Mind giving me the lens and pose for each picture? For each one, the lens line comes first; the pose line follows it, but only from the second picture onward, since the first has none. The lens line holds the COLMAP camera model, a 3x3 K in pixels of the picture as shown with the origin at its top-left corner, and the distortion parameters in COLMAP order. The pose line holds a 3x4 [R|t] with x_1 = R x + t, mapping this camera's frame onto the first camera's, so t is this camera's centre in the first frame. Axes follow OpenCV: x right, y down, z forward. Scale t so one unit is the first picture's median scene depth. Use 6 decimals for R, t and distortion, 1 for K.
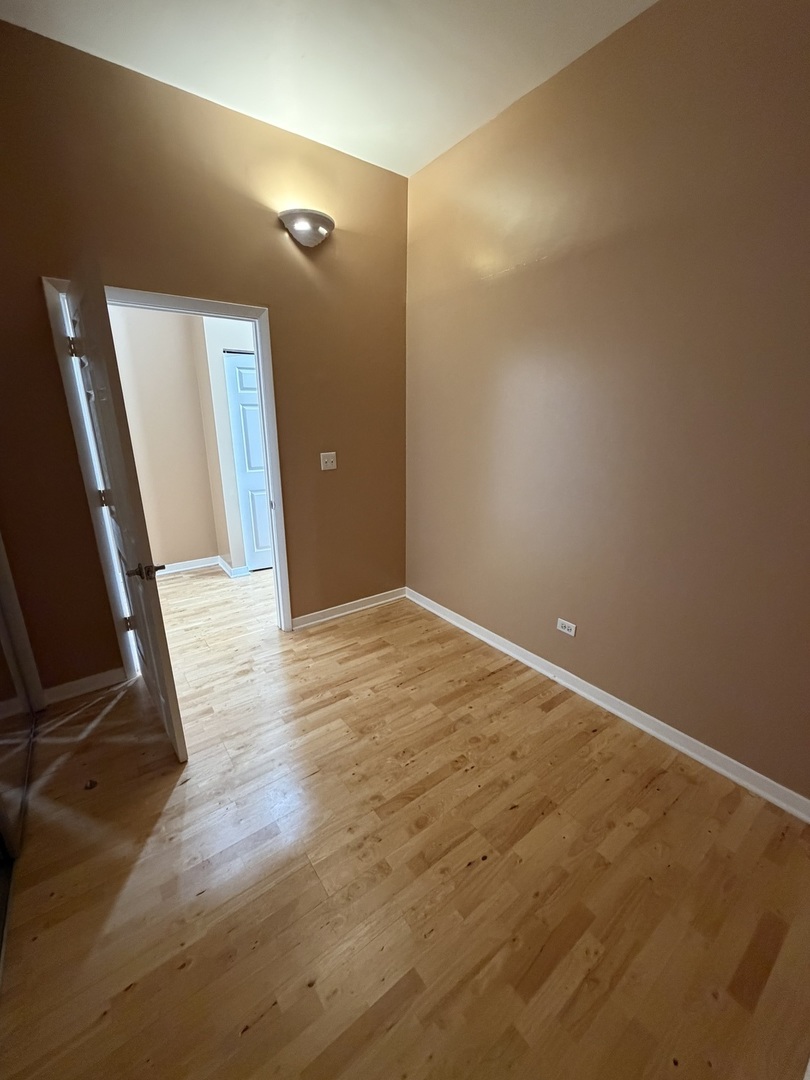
lens RADIAL K [[430.5, 0, 405.0], [0, 430.5, 540.0], [0, 0, 1]] dist [0.006809, 0.000018]
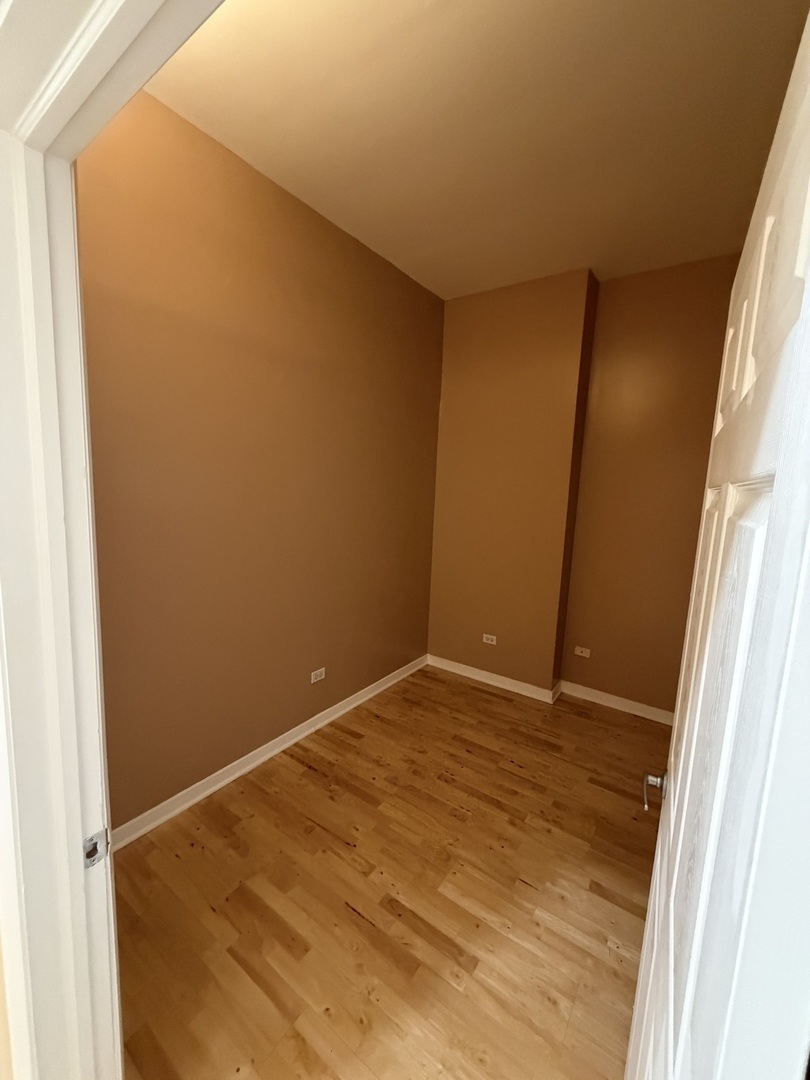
lens RADIAL K [[430.5, 0, 405.0], [0, 430.5, 540.0], [0, 0, 1]] dist [0.006809, 0.000018]
pose [[-0.311181, -0.142990, 0.939532, -0.793754], [0.230472, 0.947749, 0.220575, -0.370931], [-0.921981, 0.285175, -0.261967, 1.119471]]
